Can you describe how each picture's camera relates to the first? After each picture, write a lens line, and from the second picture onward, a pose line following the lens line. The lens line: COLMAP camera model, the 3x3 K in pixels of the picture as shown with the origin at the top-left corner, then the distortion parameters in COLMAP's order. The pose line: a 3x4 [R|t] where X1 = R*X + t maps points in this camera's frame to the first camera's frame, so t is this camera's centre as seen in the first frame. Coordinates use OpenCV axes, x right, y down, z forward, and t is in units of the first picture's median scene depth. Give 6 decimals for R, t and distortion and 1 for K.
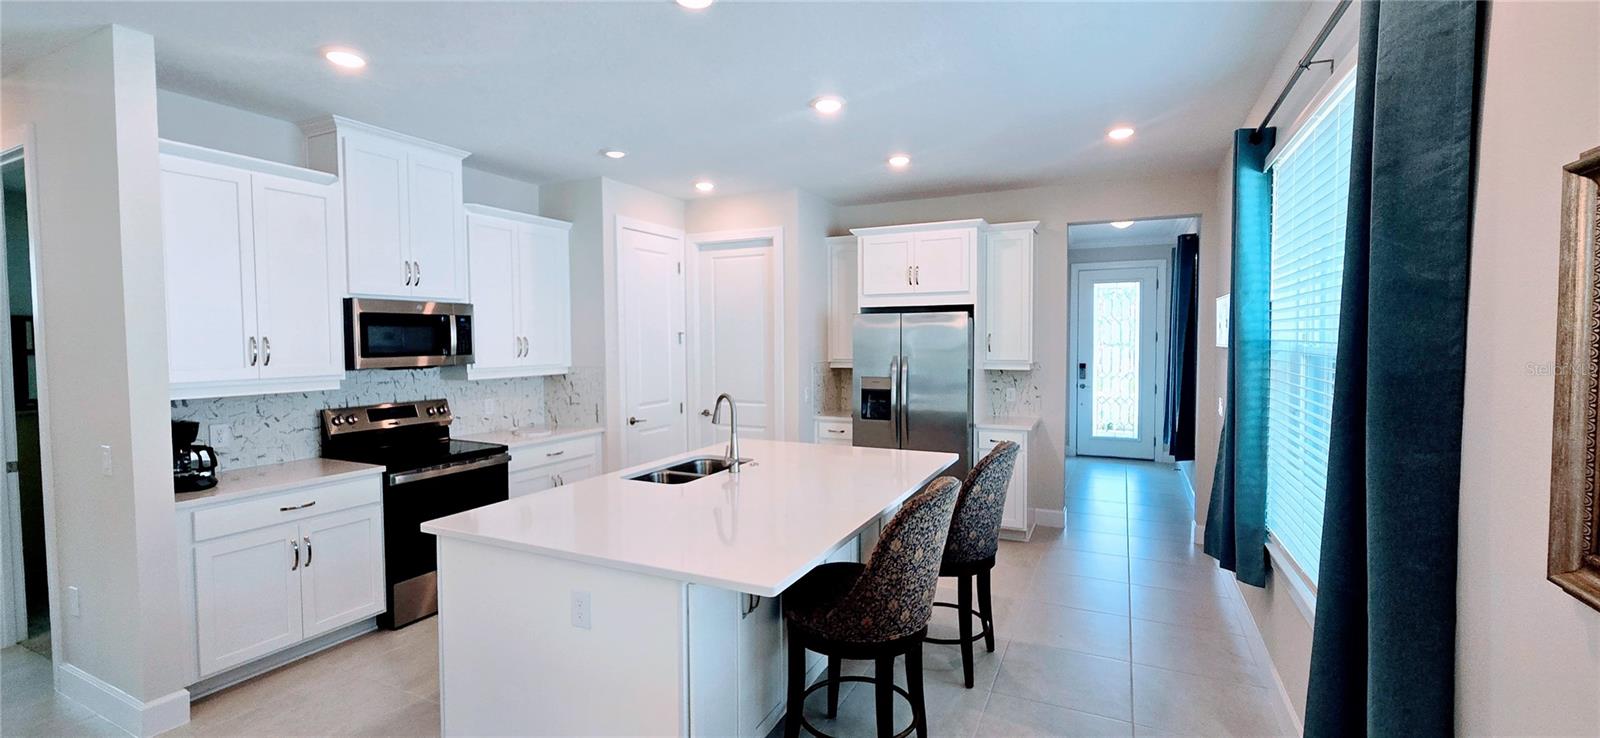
lens RADIAL K [[658.8, 0, 799.1], [0, 658.8, 364.2], [0, 0, 1]] dist [-0.000788, -0.000001]
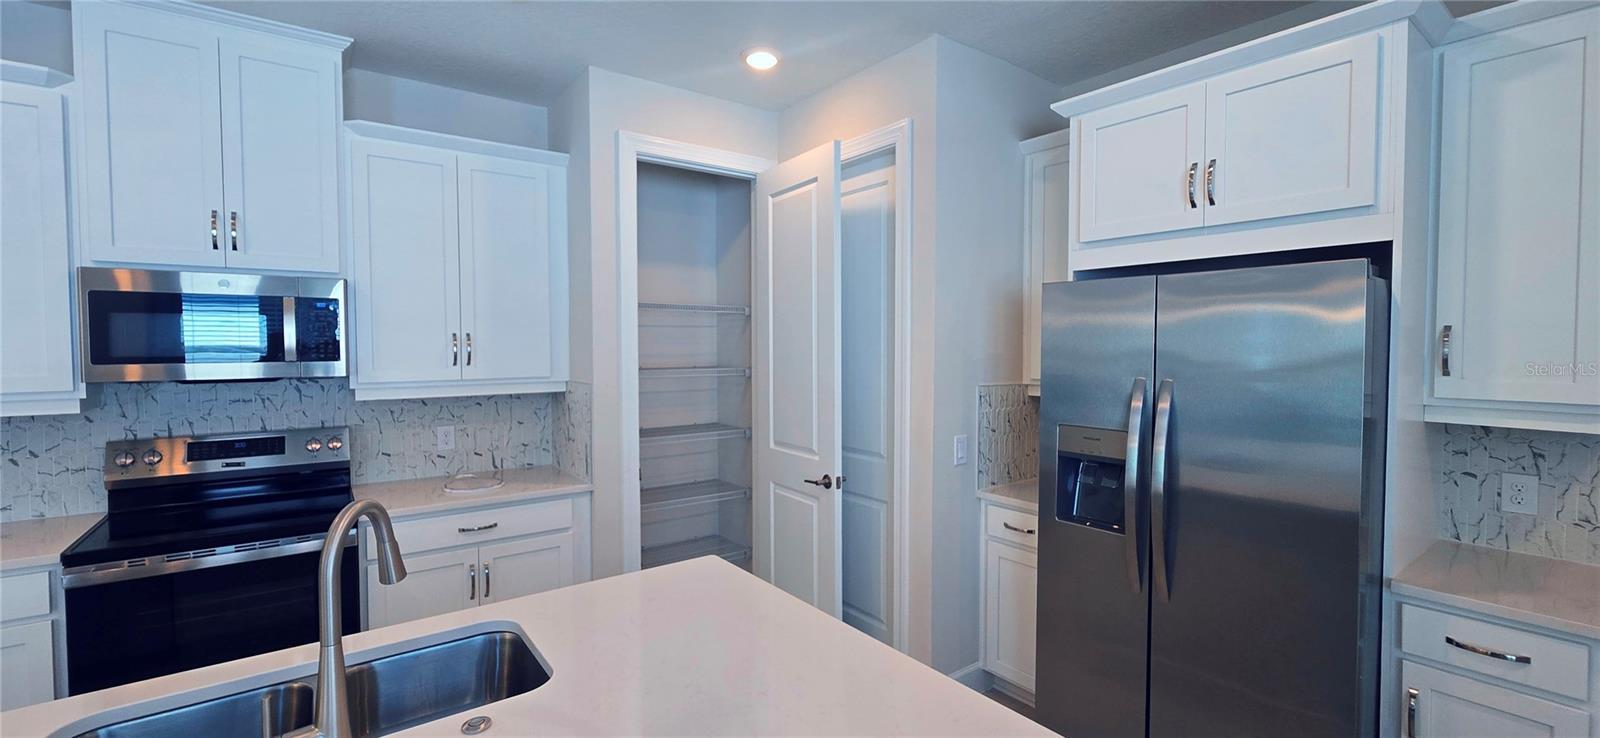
lens RADIAL K [[658.8, 0, 799.1], [0, 658.8, 364.2], [0, 0, 1]] dist [-0.000788, -0.000001]
pose [[0.889945, 0.019753, -0.455640, 0.144817], [-0.022331, 0.999751, -0.000275, -0.017711], [0.455521, 0.010419, 0.890164, 0.542895]]
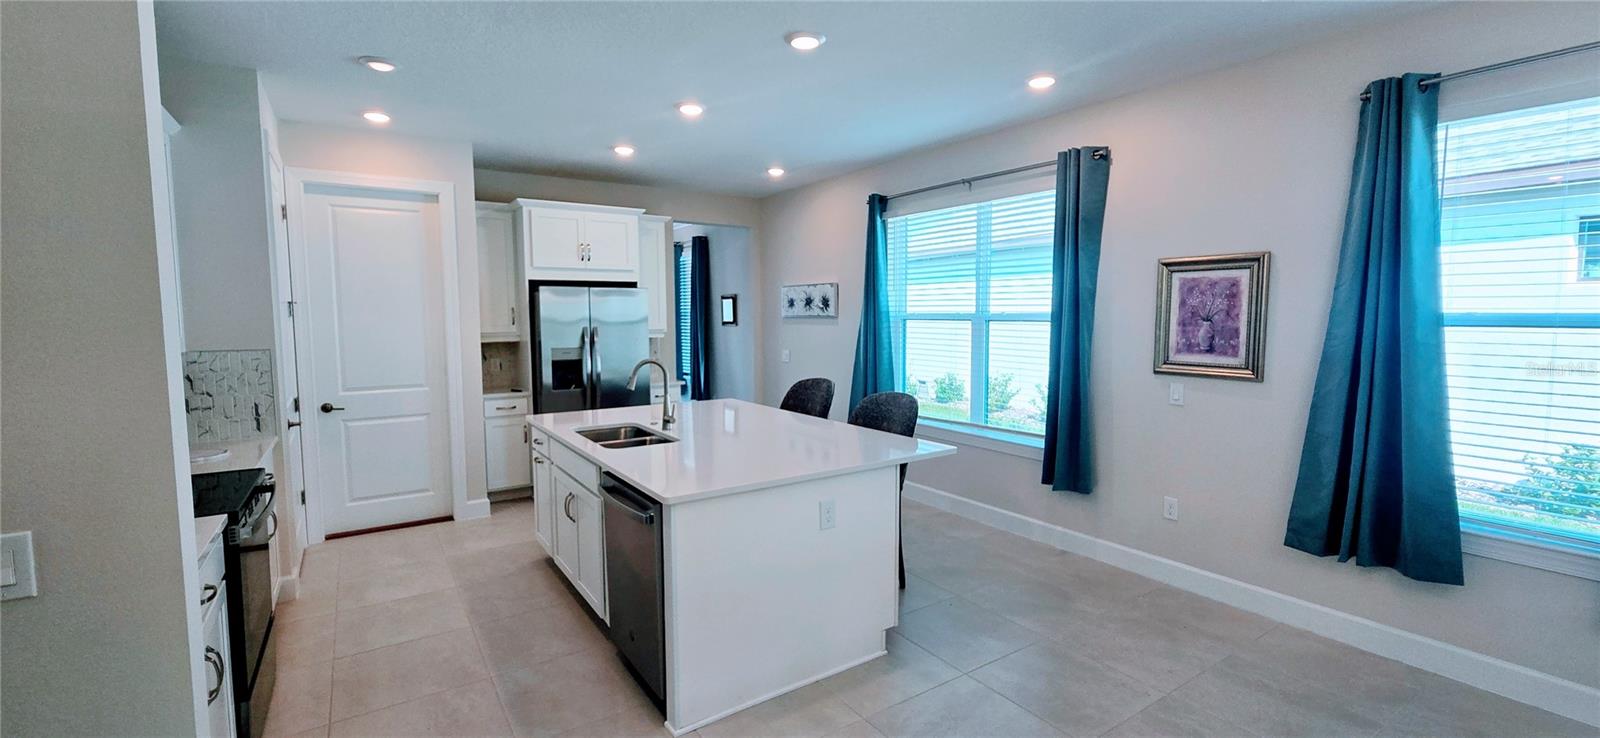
lens RADIAL K [[658.8, 0, 799.1], [0, 658.8, 364.2], [0, 0, 1]] dist [-0.000788, -0.000001]
pose [[0.499587, -0.064122, 0.863887, -0.611368], [0.035442, 0.997935, 0.053576, 0.002160], [-0.865538, 0.003851, 0.500828, 0.167421]]
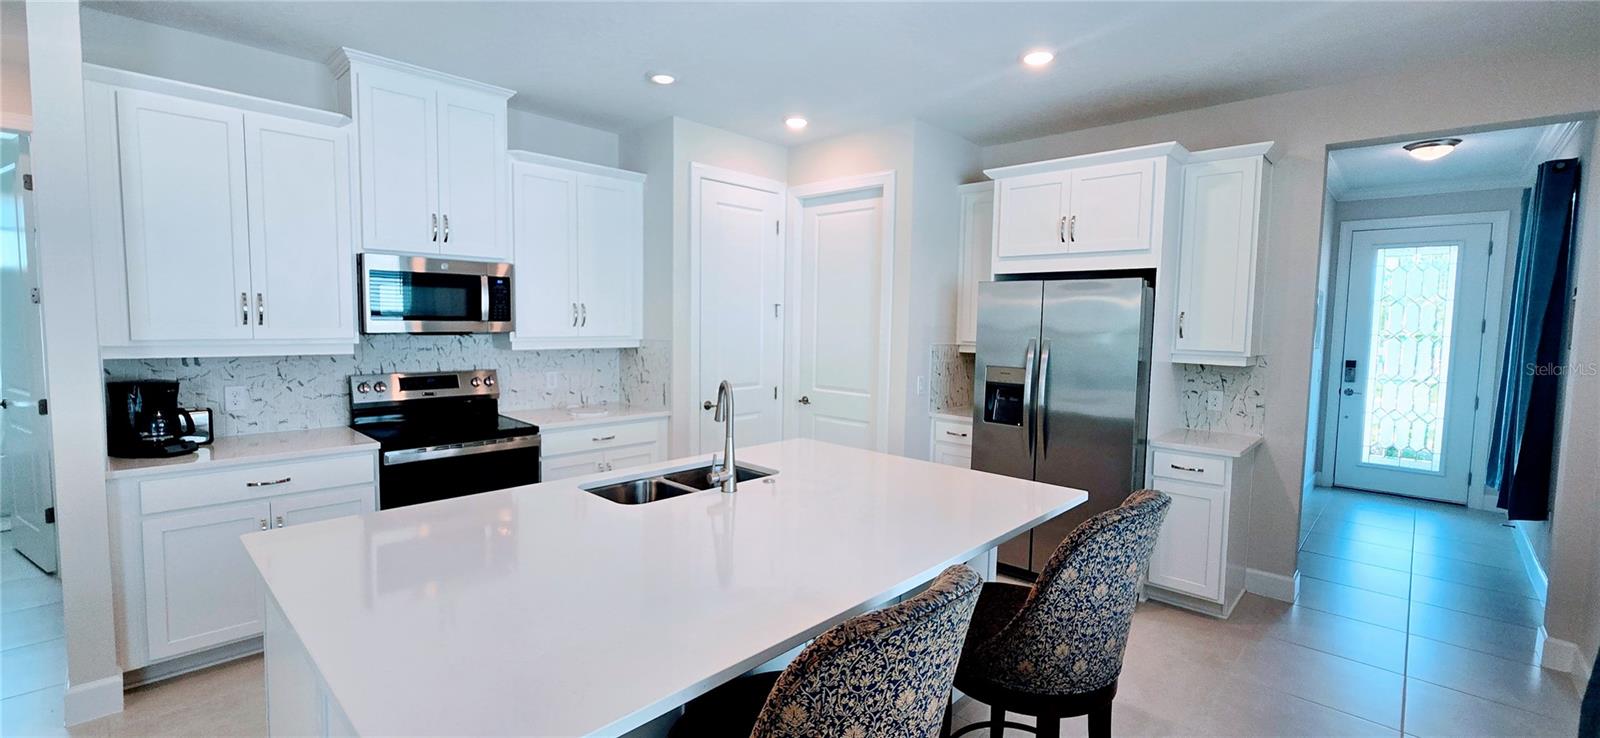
lens RADIAL K [[658.8, 0, 799.1], [0, 658.8, 364.2], [0, 0, 1]] dist [-0.000788, -0.000001]
pose [[0.953592, 0.043568, -0.297933, 0.118416], [-0.035094, 0.998814, 0.033735, -0.000309], [0.299050, -0.021713, 0.953990, 0.226214]]
